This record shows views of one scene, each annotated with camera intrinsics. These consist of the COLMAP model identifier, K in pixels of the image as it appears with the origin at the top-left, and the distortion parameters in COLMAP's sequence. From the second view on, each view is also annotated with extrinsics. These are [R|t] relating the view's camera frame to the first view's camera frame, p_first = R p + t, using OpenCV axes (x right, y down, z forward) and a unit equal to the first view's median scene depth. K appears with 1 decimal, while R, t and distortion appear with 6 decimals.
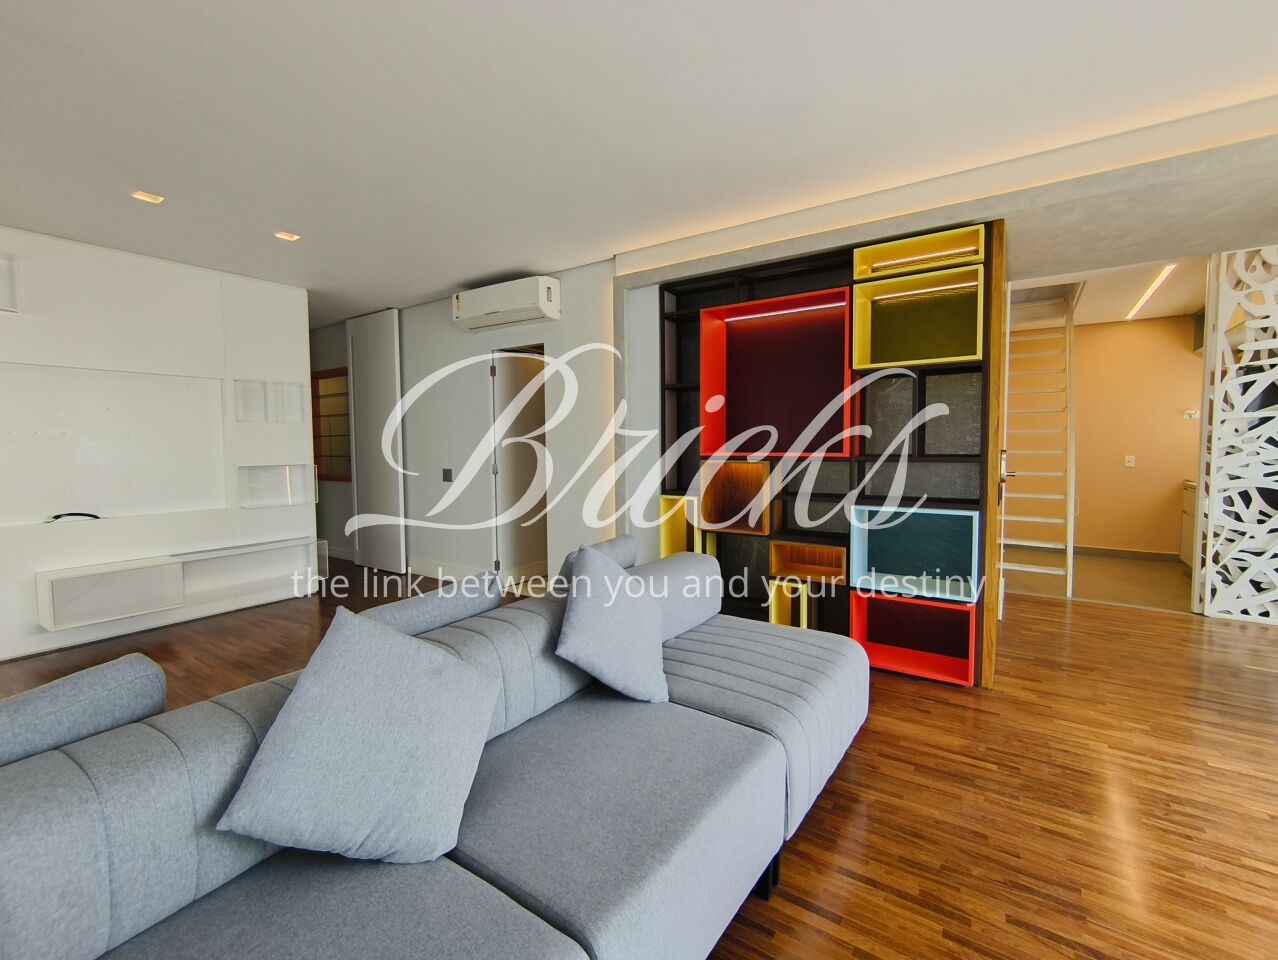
lens RADIAL K [[562.6, 0, 640.7], [0, 562.6, 473.6], [0, 0, 1]] dist [-0.002898, 0.004091]
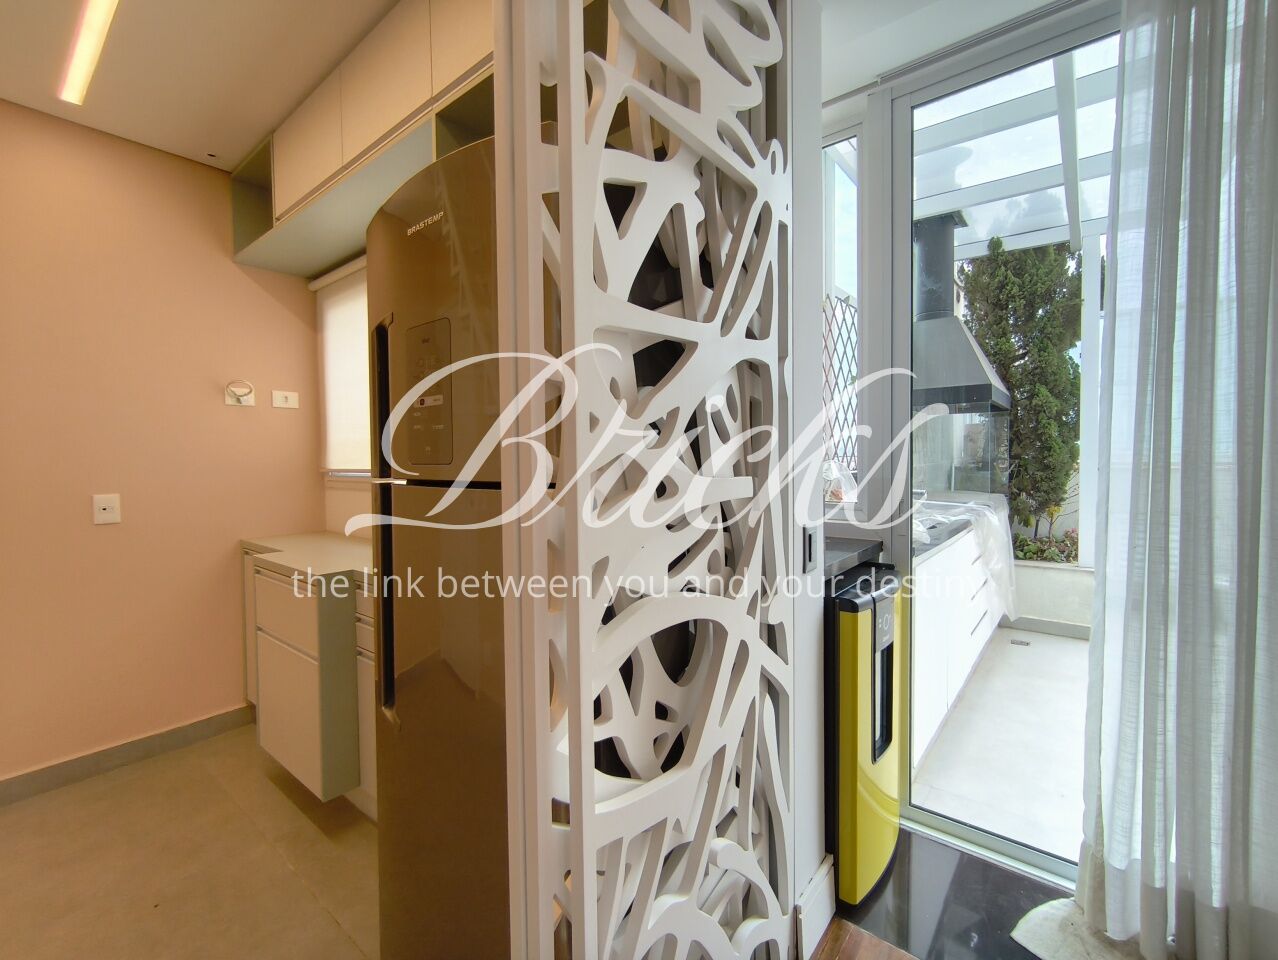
lens RADIAL K [[562.6, 0, 640.7], [0, 562.6, 473.6], [0, 0, 1]] dist [-0.002898, 0.004091]
pose [[0.090354, -0.027228, 0.995537, 0.664612], [0.066092, 0.997586, 0.021285, -0.037673], [-0.993714, 0.063874, 0.091935, 0.768526]]
